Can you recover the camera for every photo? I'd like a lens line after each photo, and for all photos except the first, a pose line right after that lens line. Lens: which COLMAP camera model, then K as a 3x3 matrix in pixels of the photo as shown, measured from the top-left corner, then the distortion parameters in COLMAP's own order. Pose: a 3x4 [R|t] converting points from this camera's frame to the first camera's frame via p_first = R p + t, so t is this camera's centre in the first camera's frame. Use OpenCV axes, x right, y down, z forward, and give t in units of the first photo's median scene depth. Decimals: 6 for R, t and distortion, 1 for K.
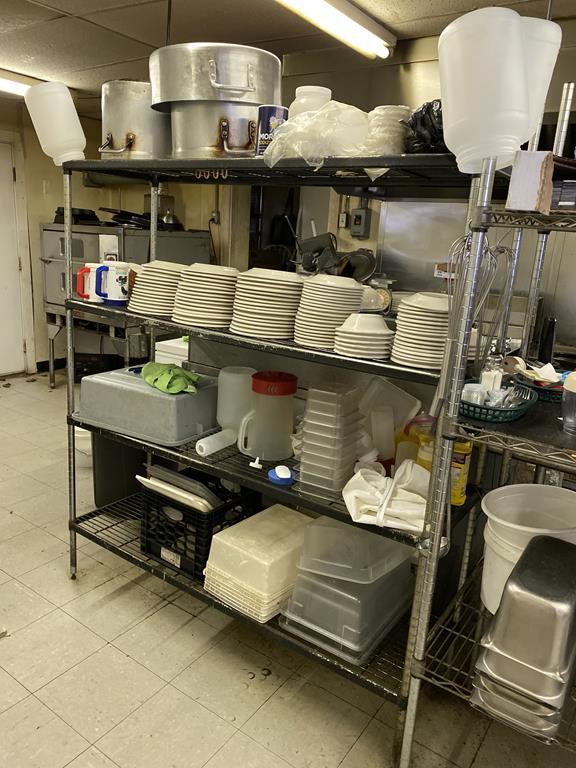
lens RADIAL K [[588.9, 0, 281.6], [0, 588.9, 387.3], [0, 0, 1]] dist [0.030800, -0.027801]
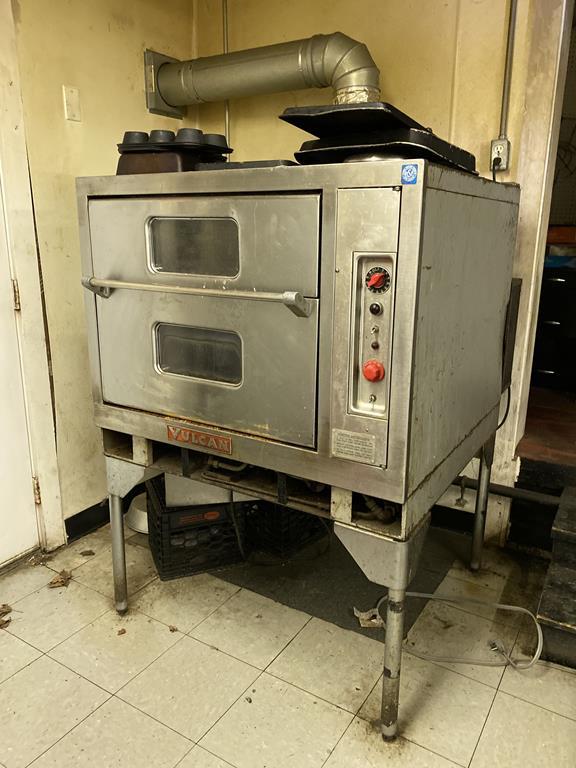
lens RADIAL K [[588.9, 0, 292.3], [0, 588.9, 380.4], [0, 0, 1]] dist [0.030800, -0.027801]
pose [[0.996906, -0.060830, 0.049786, -0.284672], [0.061098, 0.998124, -0.003871, -0.141077], [-0.049457, 0.006901, 0.998752, 0.603289]]
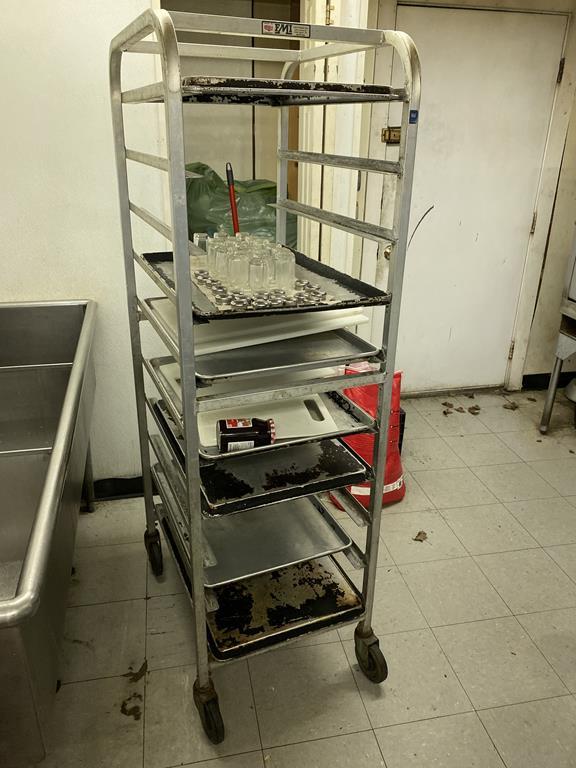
lens RADIAL K [[588.9, 0, 288.4], [0, 588.9, 378.7], [0, 0, 1]] dist [0.030800, -0.027801]
pose [[0.729934, 0.222570, -0.646266, -0.193853], [-0.150928, 0.974644, 0.165194, -0.114919], [0.666647, -0.023041, 0.745018, 0.364334]]
